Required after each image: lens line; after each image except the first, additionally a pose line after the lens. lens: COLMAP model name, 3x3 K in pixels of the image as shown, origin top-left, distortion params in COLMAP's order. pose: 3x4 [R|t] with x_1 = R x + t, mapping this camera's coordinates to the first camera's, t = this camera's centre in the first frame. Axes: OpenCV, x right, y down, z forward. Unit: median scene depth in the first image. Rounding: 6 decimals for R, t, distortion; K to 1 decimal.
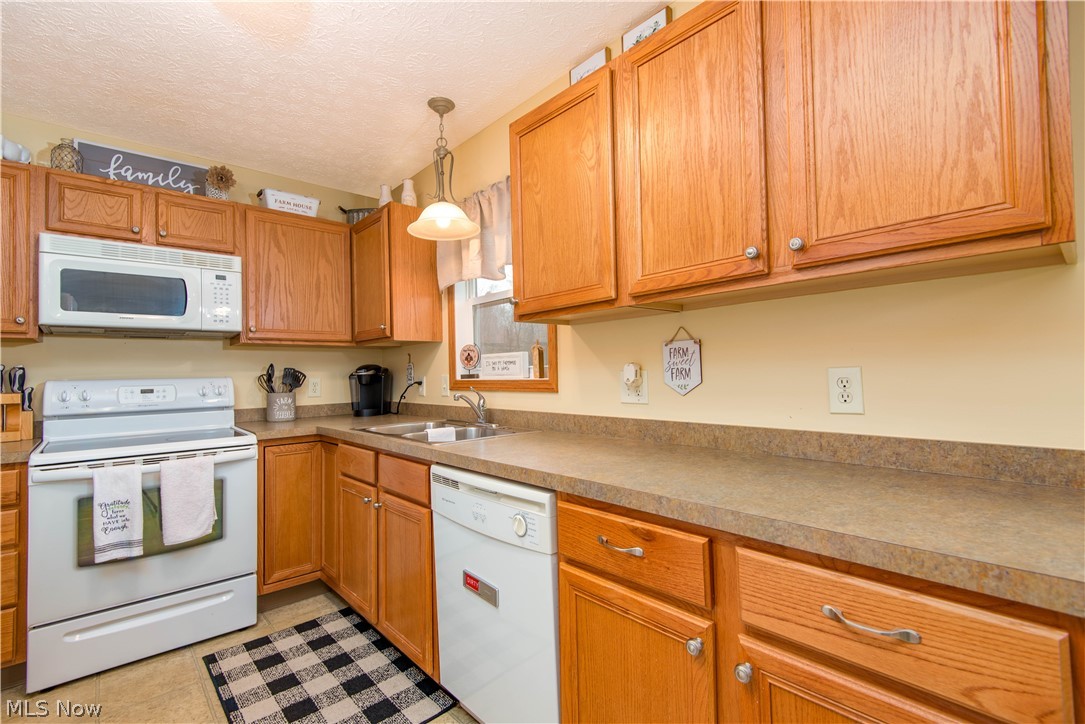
lens RADIAL K [[494.8, 0, 538.2], [0, 494.8, 359.0], [0, 0, 1]] dist [0.019227, -0.000526]
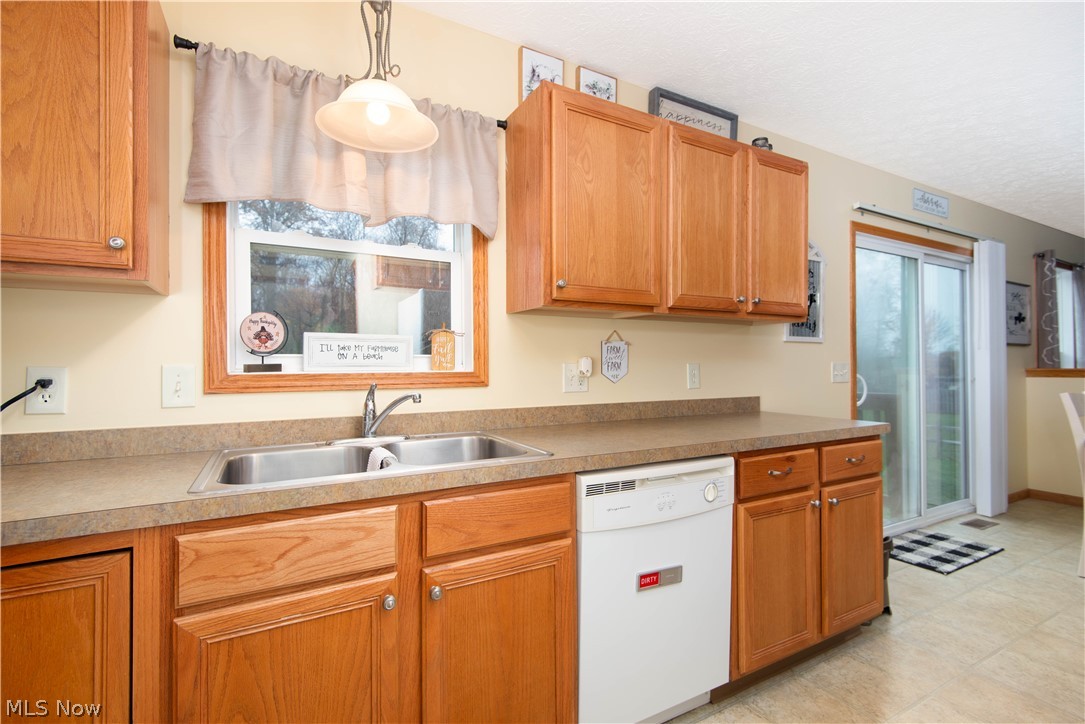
lens RADIAL K [[494.8, 0, 538.2], [0, 494.8, 359.0], [0, 0, 1]] dist [0.019227, -0.000526]
pose [[0.210296, 0.029101, 0.977205, -0.706472], [-0.030493, 0.999266, -0.023196, 0.032056], [-0.977162, -0.024920, 0.211029, 0.635531]]
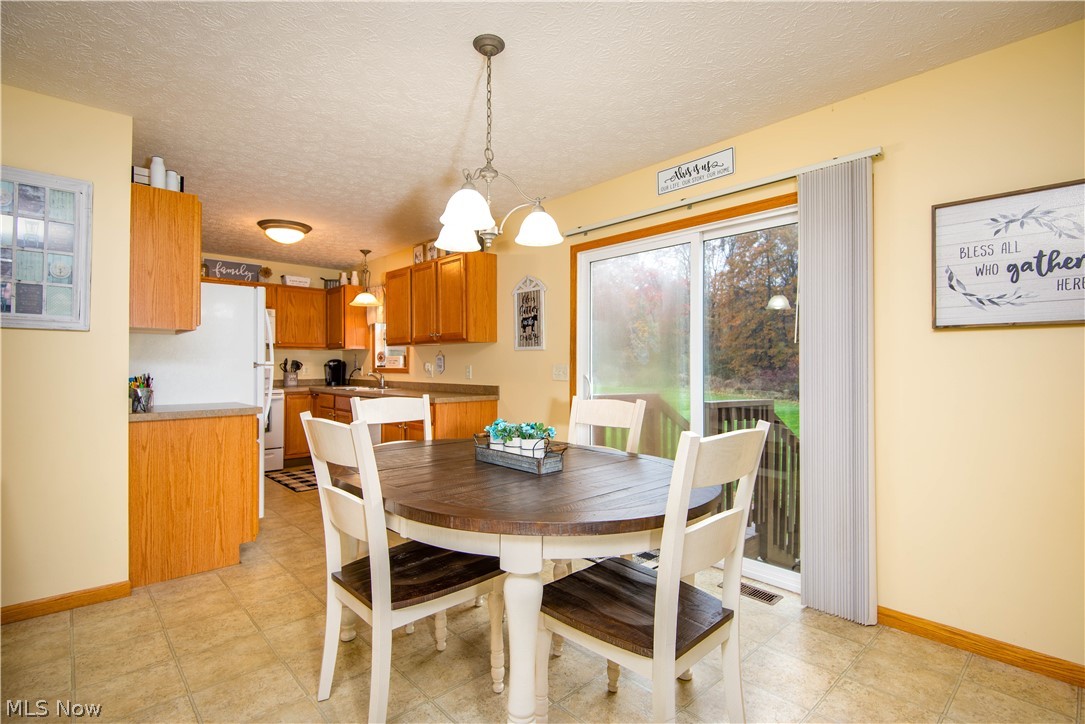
lens RADIAL K [[496.4, 0, 542.5], [0, 496.4, 362.0], [0, 0, 1]] dist [-0.000411, -0.000081]
pose [[0.998836, 0.021027, 0.043421, 0.523963], [-0.021921, 0.999555, 0.020218, -0.048039], [-0.042976, -0.021146, 0.998852, -1.327090]]
